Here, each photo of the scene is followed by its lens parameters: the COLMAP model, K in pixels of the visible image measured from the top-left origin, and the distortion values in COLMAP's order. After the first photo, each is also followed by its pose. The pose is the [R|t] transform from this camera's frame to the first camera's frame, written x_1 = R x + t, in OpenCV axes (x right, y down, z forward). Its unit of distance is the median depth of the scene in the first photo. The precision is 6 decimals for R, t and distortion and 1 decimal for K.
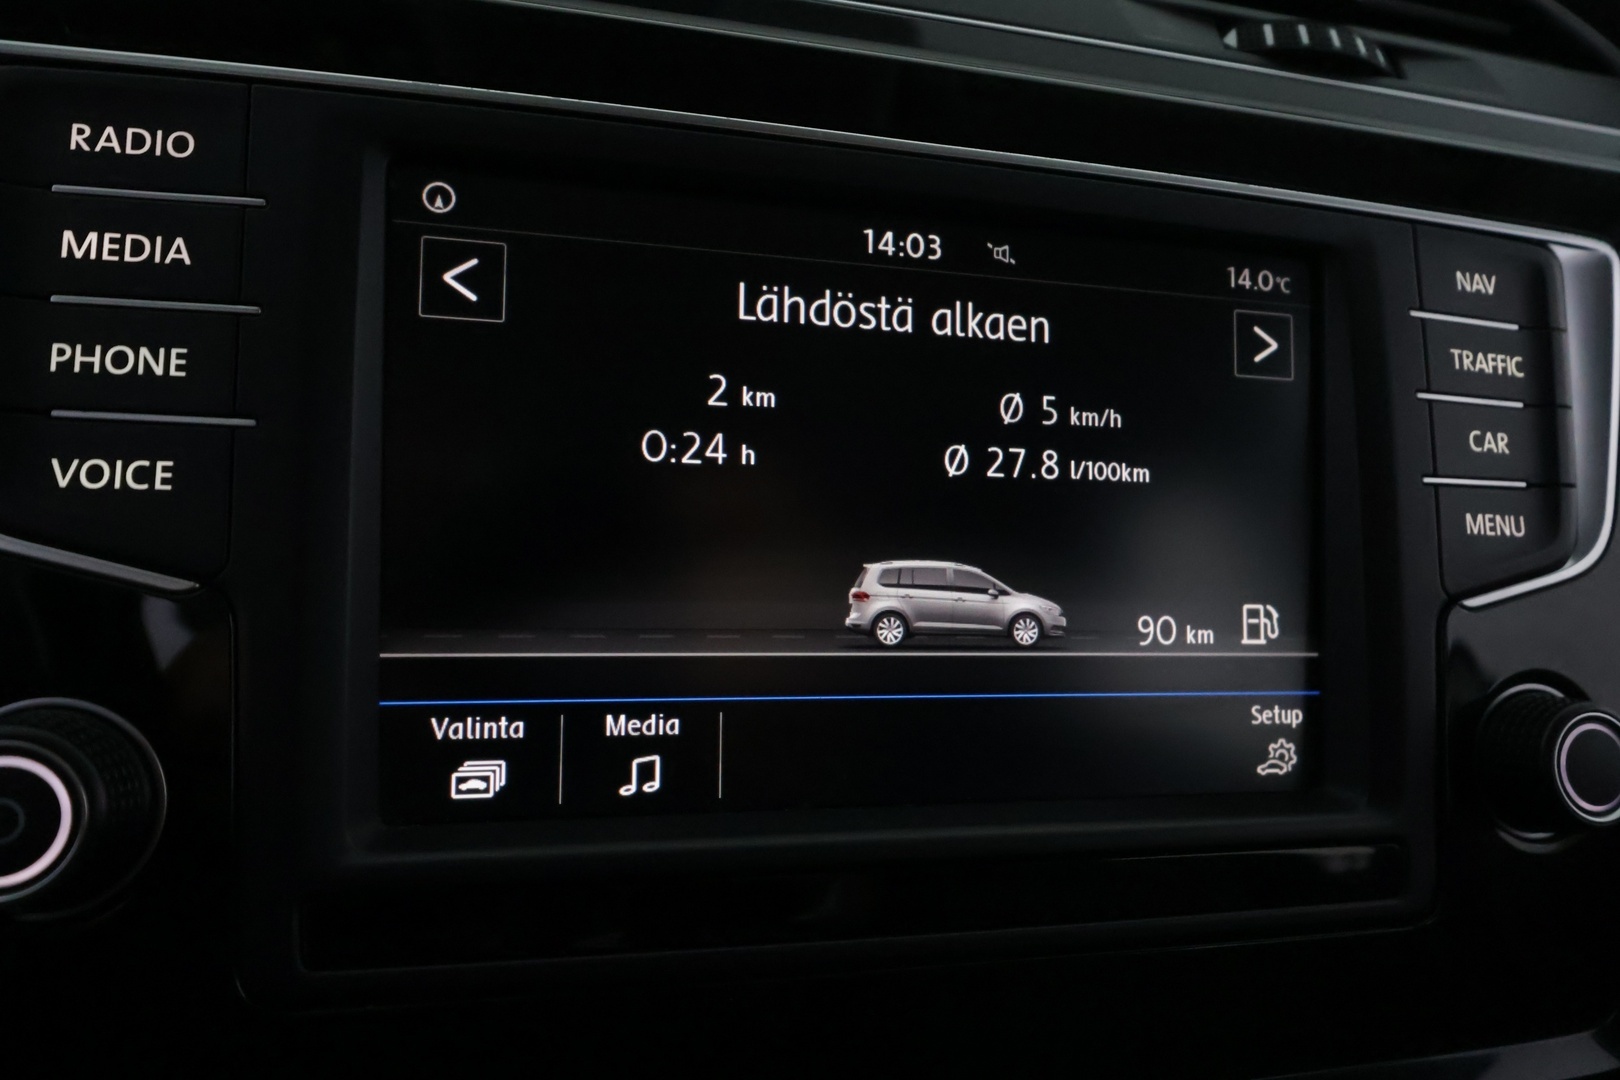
lens RADIAL K [[1159.8, 0, 811.1], [0, 1159.8, 548.5], [0, 0, 1]] dist [0.023346, 0.011312]
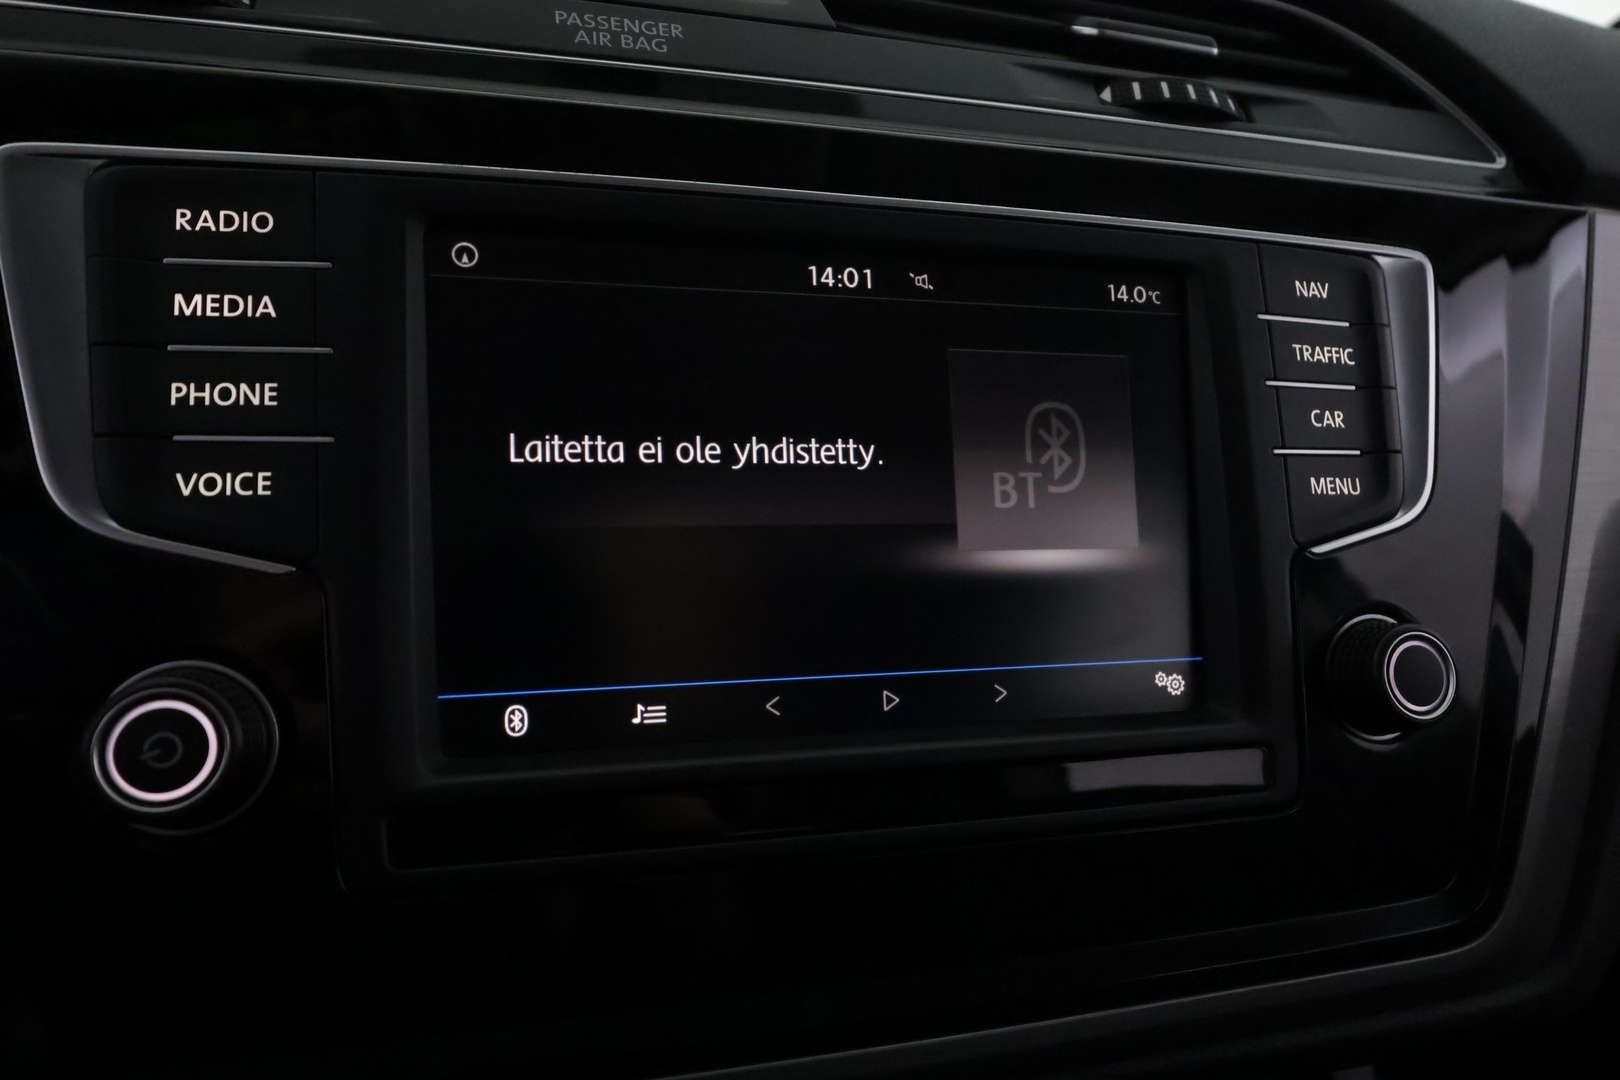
lens RADIAL K [[1170.7, 0, 810.0], [0, 1170.7, 540.0], [0, 0, 1]] dist [0.039062, -0.000029]
pose [[0.998491, -0.044716, 0.031890, -0.005180], [0.045484, 0.998682, -0.023799, 0.041393], [-0.030783, 0.025213, 0.999208, -0.217459]]
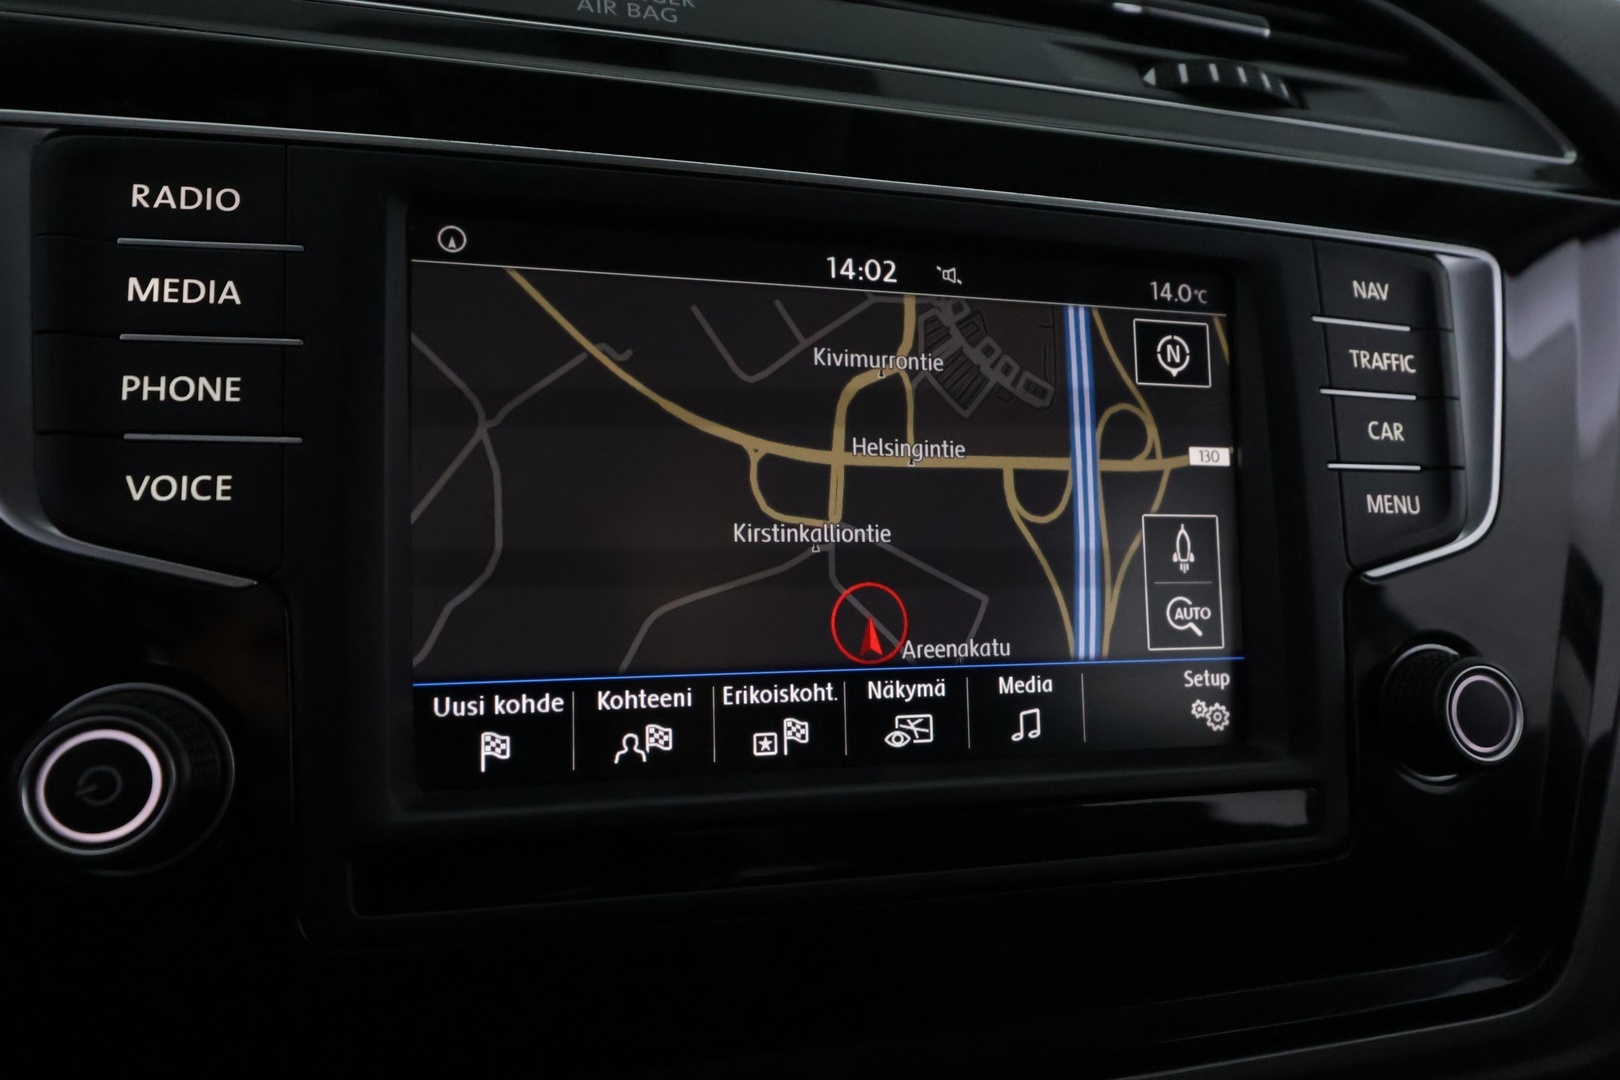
lens RADIAL K [[1178.9, 0, 812.6], [0, 1178.9, 542.1], [0, 0, 1]] dist [0.029479, 0.009375]
pose [[0.999281, -0.028533, 0.024970, -0.004578], [0.028972, 0.999428, -0.017424, 0.020510], [-0.024458, 0.018135, 0.999536, -0.132774]]
